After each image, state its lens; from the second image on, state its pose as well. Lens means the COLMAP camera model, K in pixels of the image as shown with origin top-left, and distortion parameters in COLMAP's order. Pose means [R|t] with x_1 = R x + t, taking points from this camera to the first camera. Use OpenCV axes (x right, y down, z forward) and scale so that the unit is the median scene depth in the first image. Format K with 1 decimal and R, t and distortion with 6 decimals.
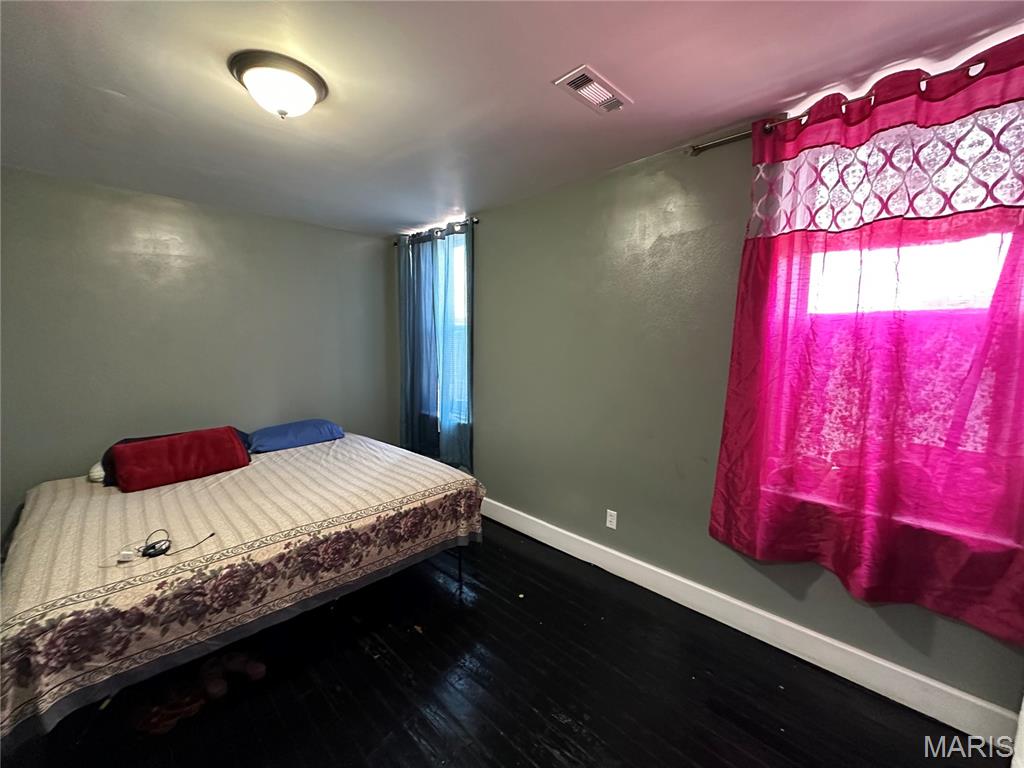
lens RADIAL K [[411.3, 0, 512.0], [0, 411.3, 384.0], [0, 0, 1]] dist [-0.000927, 0.000510]
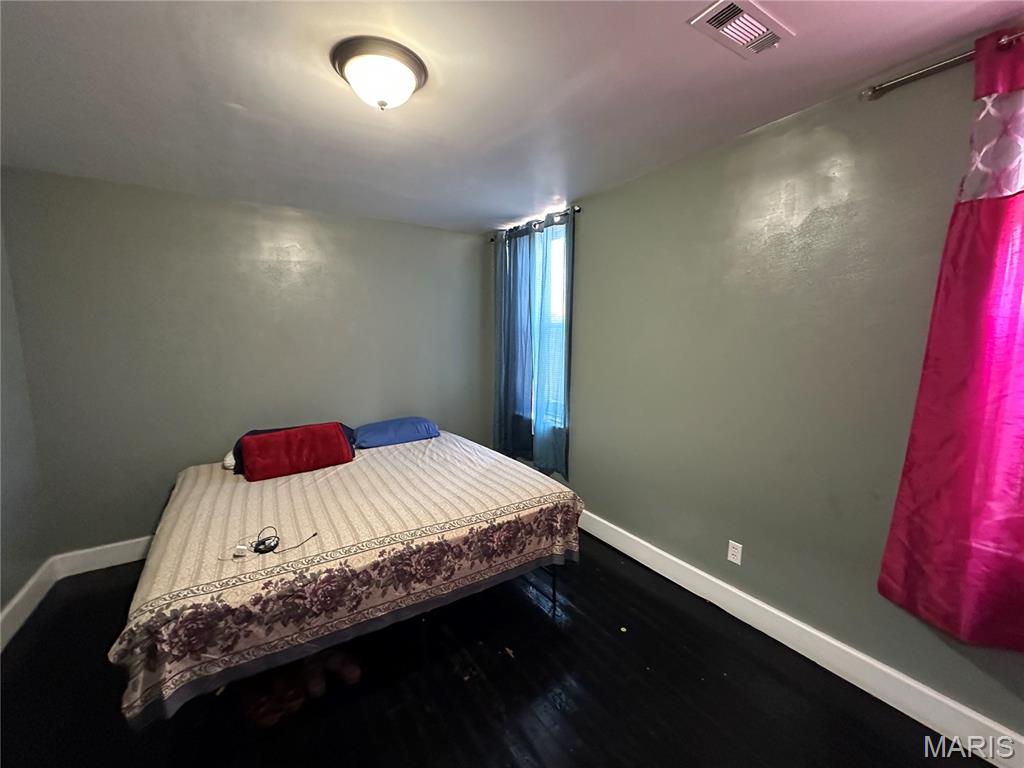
lens RADIAL K [[411.3, 0, 512.0], [0, 411.3, 384.0], [0, 0, 1]] dist [-0.000927, 0.000510]
pose [[0.975991, 0.021027, -0.216793, -0.034033], [-0.018459, 0.999733, 0.013865, -0.023285], [0.217027, -0.009531, 0.976119, 0.096767]]
